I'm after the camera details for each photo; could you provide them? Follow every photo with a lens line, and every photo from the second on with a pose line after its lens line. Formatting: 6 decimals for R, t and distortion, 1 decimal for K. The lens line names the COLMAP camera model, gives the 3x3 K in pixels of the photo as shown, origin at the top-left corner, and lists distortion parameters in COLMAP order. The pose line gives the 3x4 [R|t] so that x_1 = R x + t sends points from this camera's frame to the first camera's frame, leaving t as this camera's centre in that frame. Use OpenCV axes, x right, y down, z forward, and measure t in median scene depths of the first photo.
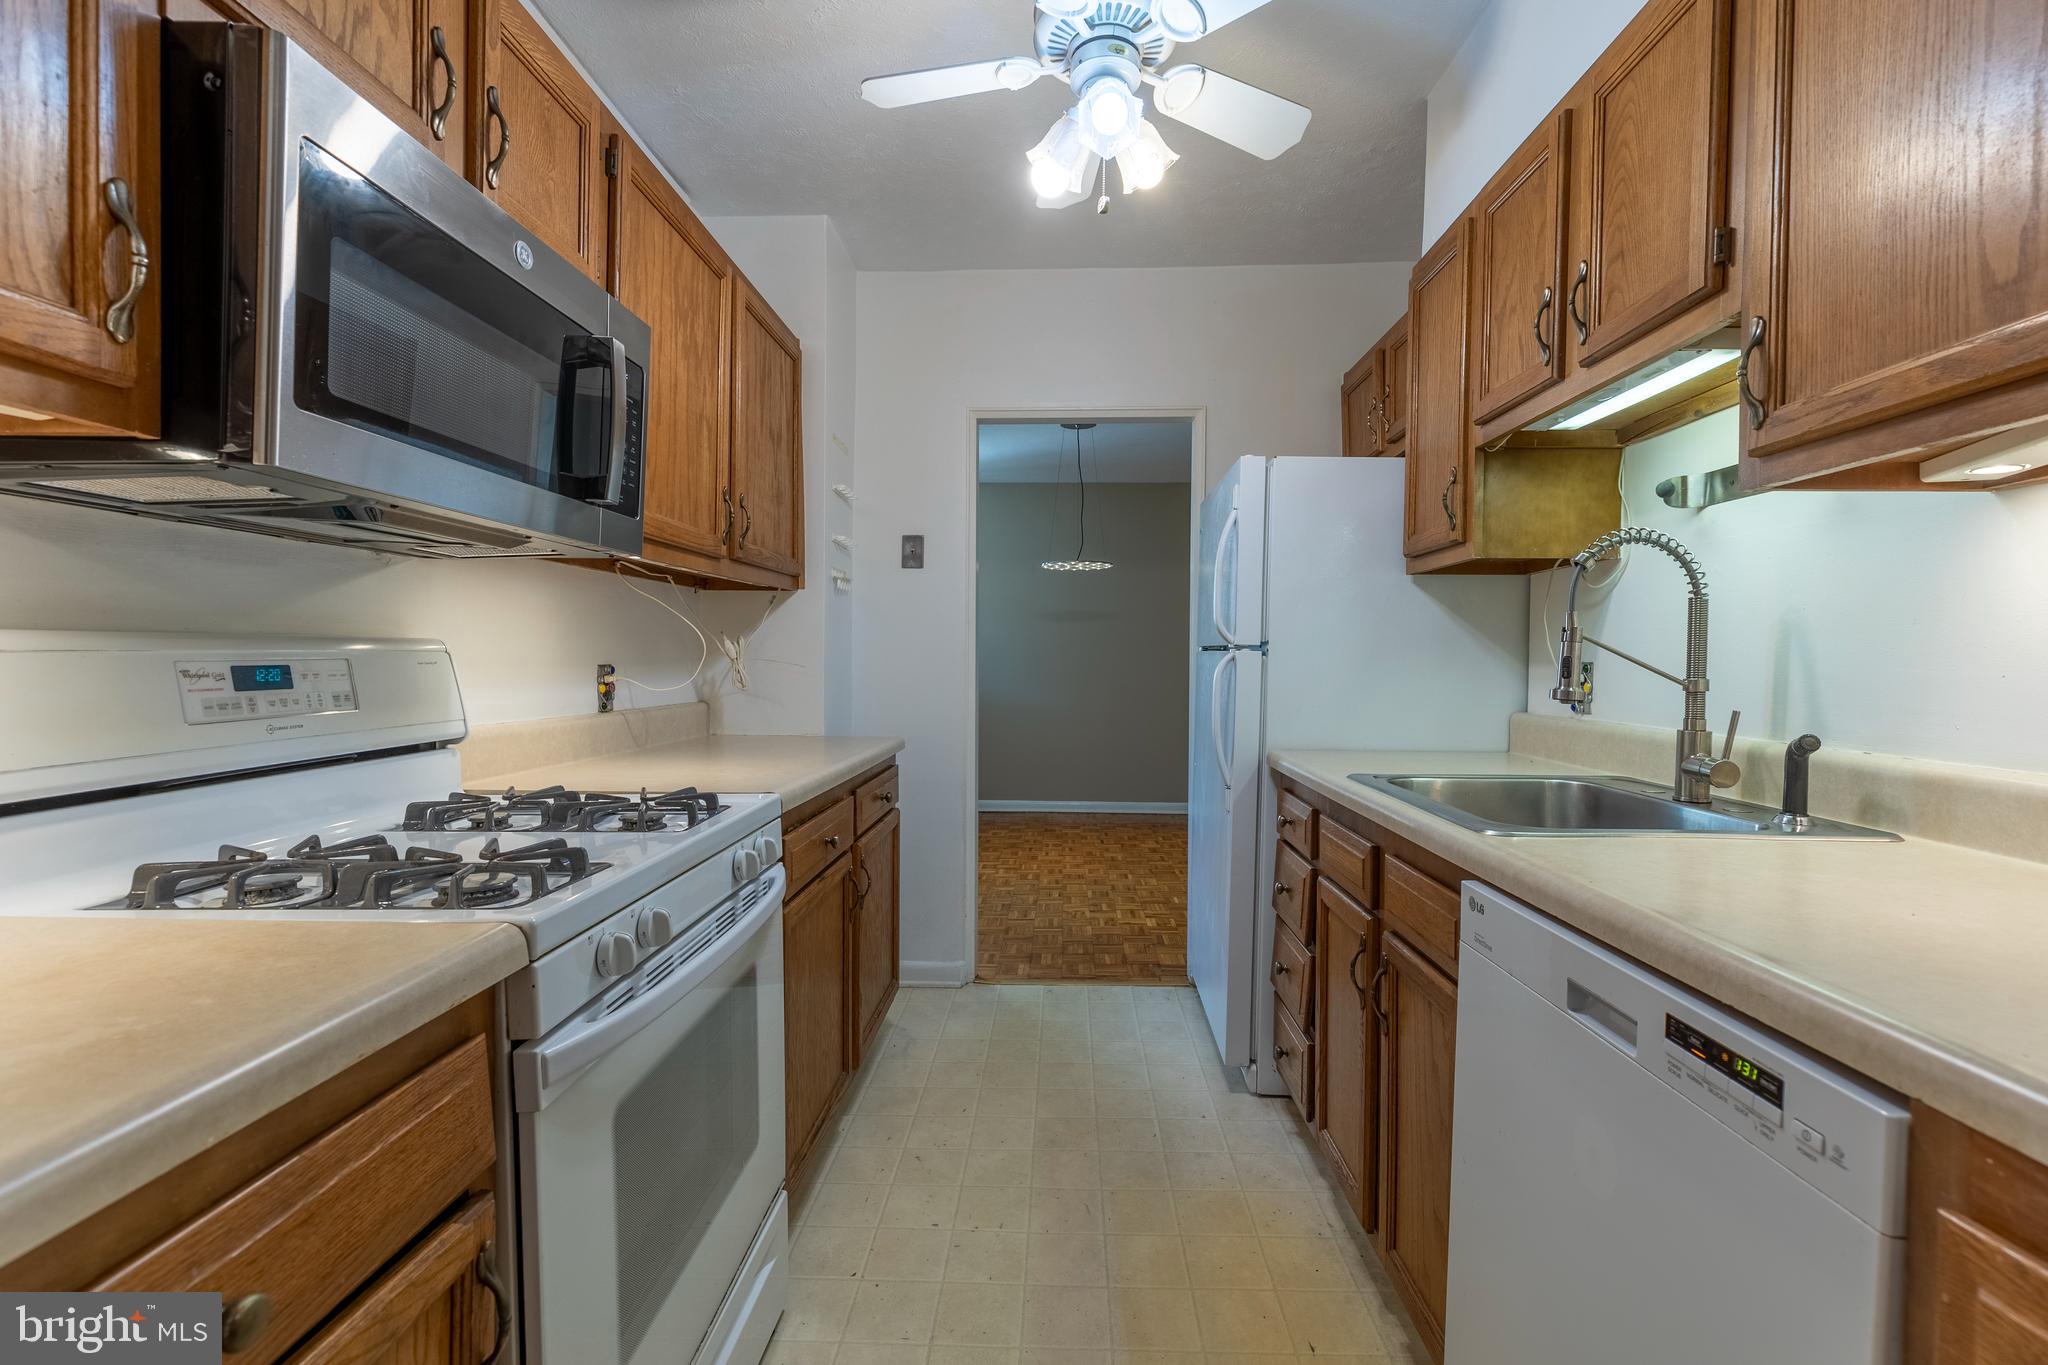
lens RADIAL K [[923.1, 0, 1024.4], [0, 923.1, 675.1], [0, 0, 1]] dist [0.001762, -0.000044]
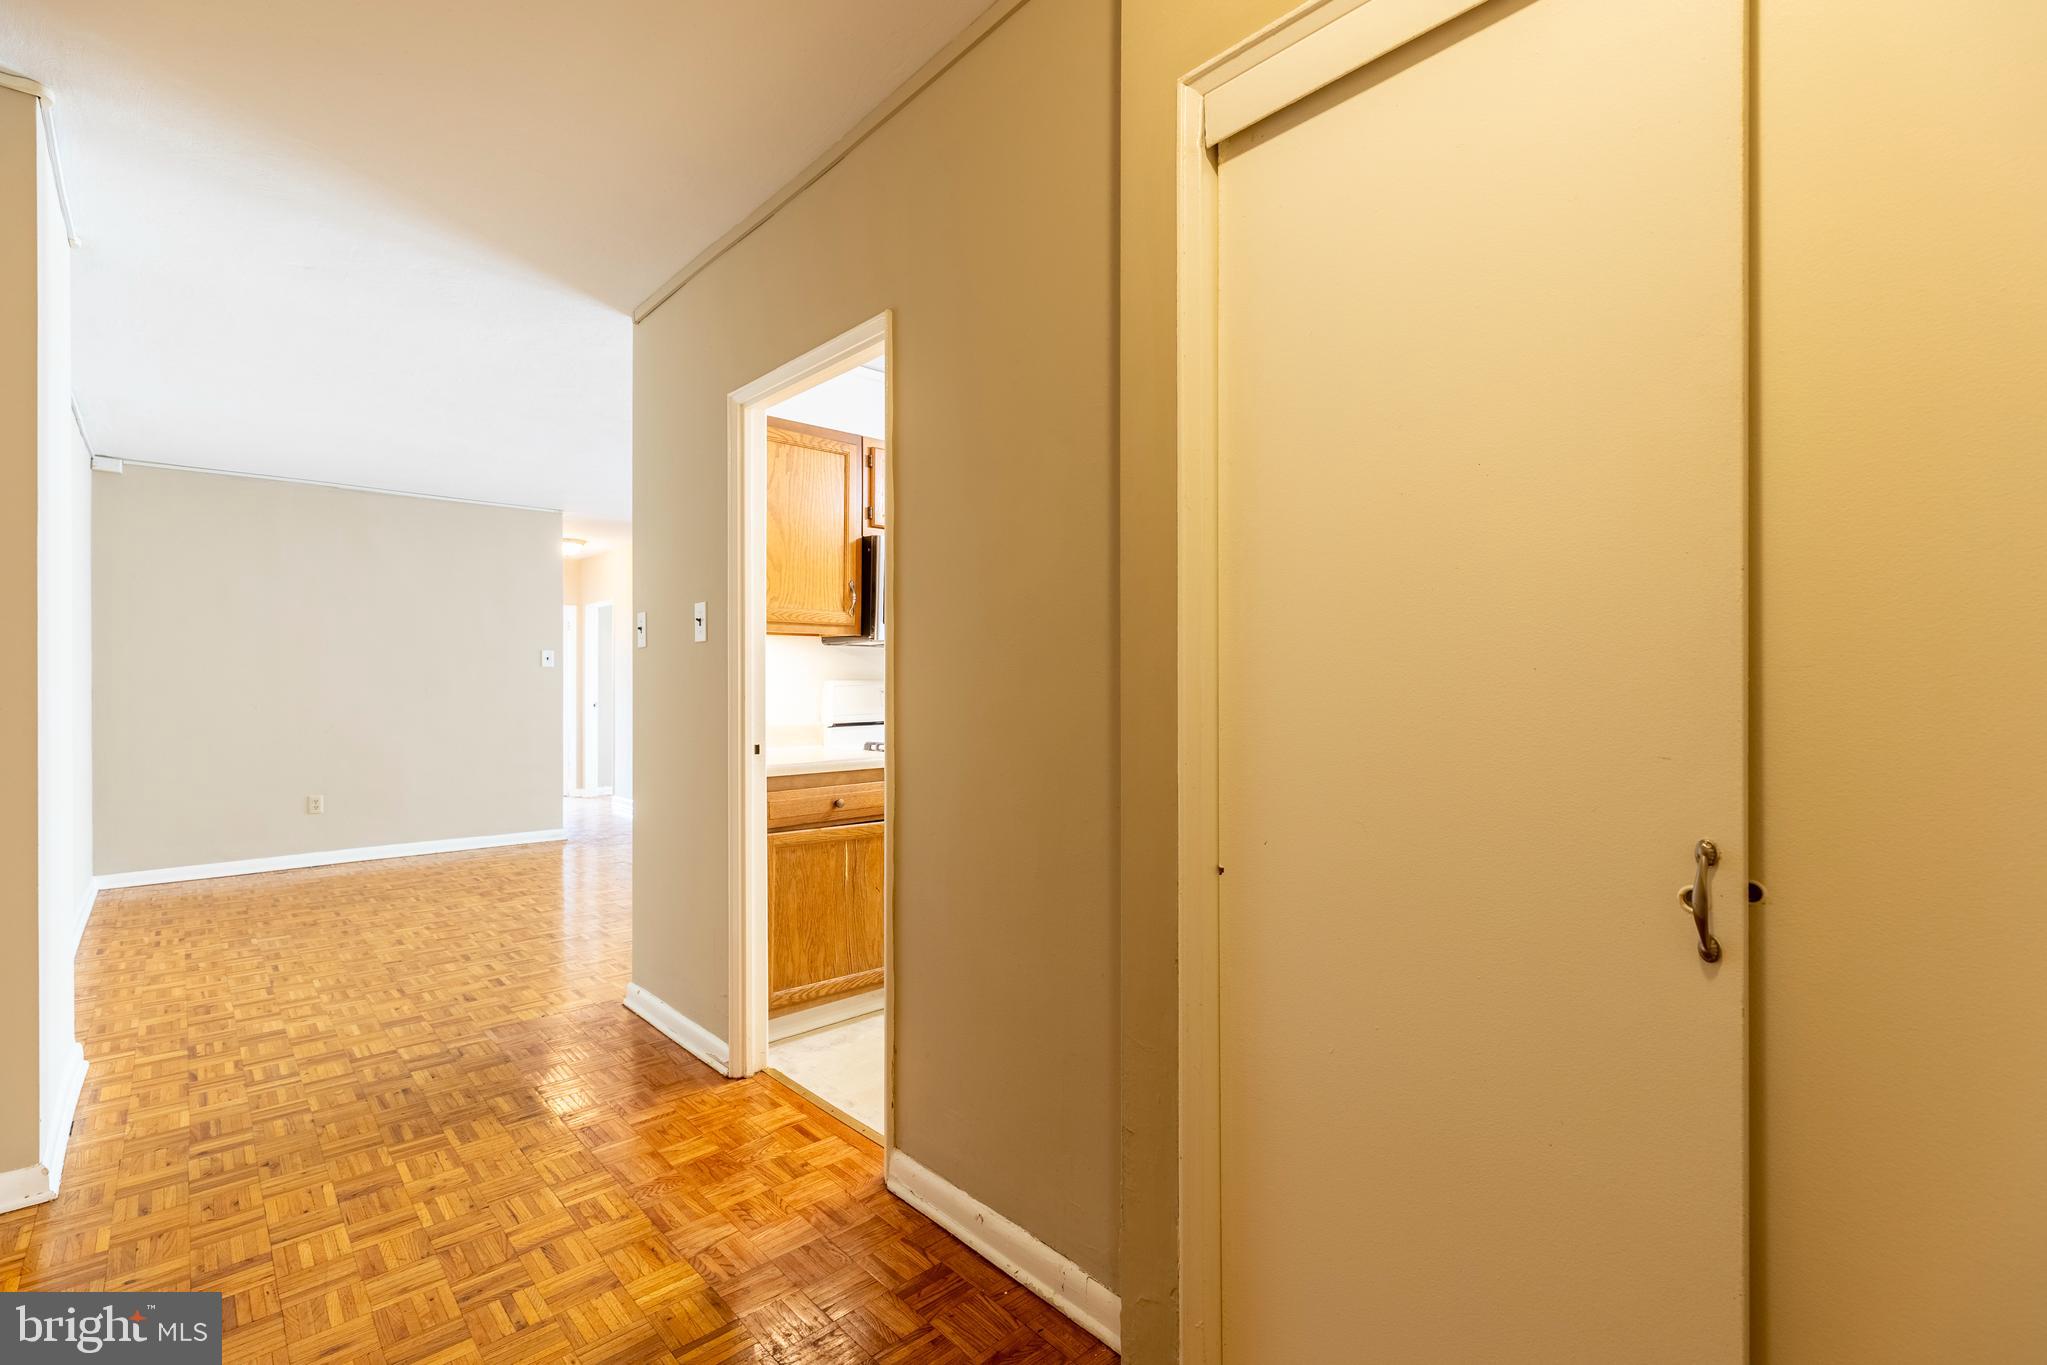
lens RADIAL K [[922.6, 0, 1017.1], [0, 922.6, 686.2], [0, 0, 1]] dist [0.001762, -0.000044]
pose [[0.700295, -0.007337, -0.713816, 2.803907], [-0.007567, 0.999815, -0.017700, 0.047499], [0.713814, 0.017796, 0.700109, -1.568903]]
